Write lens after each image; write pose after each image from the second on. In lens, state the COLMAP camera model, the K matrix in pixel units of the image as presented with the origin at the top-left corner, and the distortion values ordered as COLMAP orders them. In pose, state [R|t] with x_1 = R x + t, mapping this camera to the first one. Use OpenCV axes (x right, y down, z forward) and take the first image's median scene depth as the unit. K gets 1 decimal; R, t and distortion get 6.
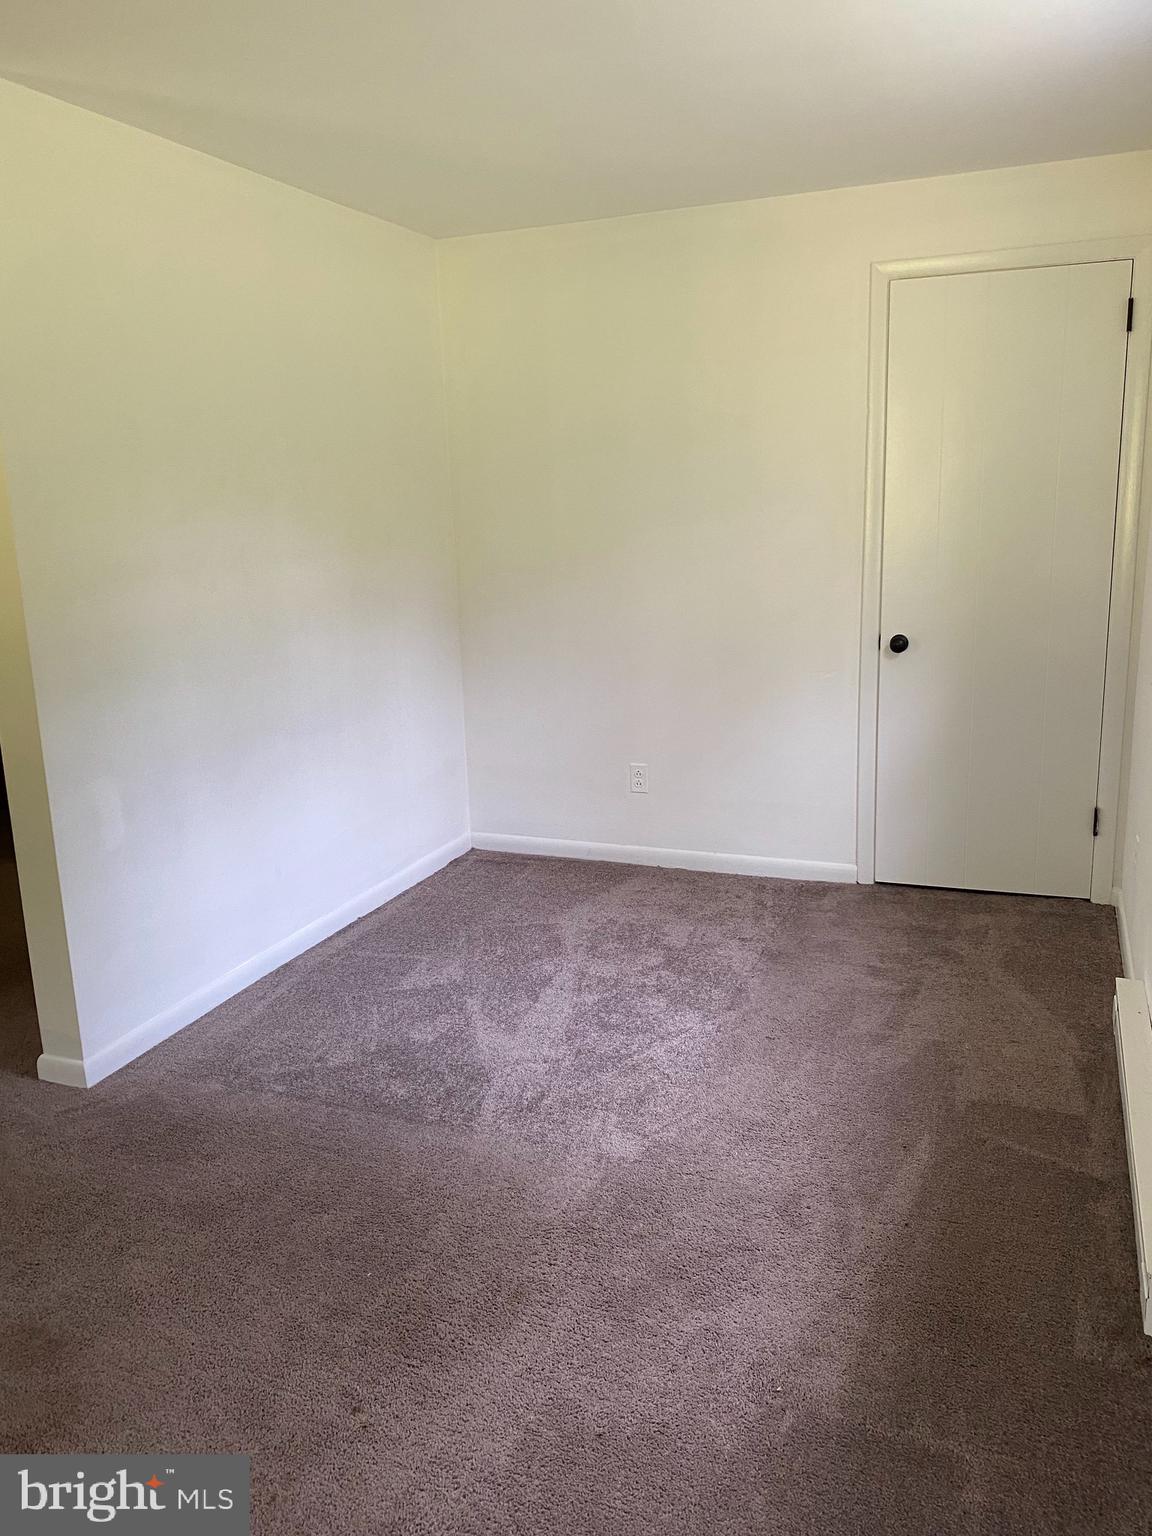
lens RADIAL K [[1187.4, 0, 585.3], [0, 1187.4, 756.4], [0, 0, 1]] dist [0.031871, -0.024361]
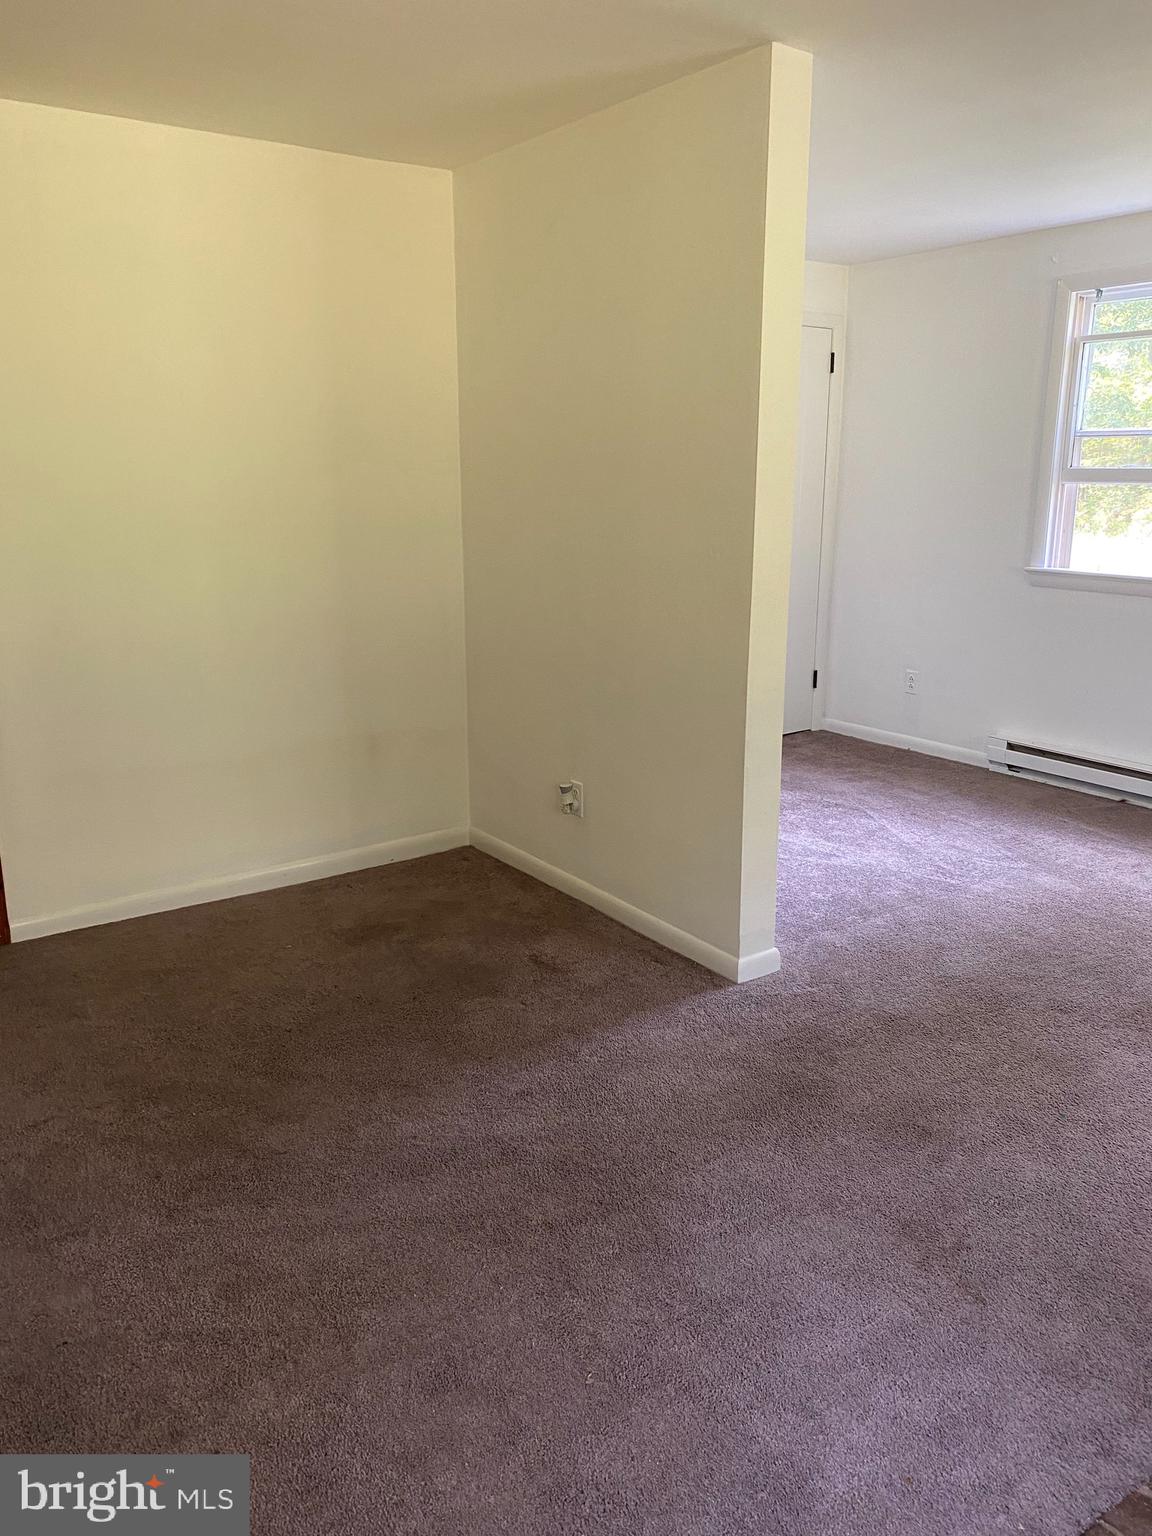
lens RADIAL K [[1187.4, 0, 585.3], [0, 1187.4, 756.4], [0, 0, 1]] dist [0.031871, -0.024361]
pose [[0.552694, -0.181408, 0.813401, -1.230402], [0.171080, 0.979932, 0.102303, -0.067692], [-0.815636, 0.082614, 0.572637, 0.402586]]
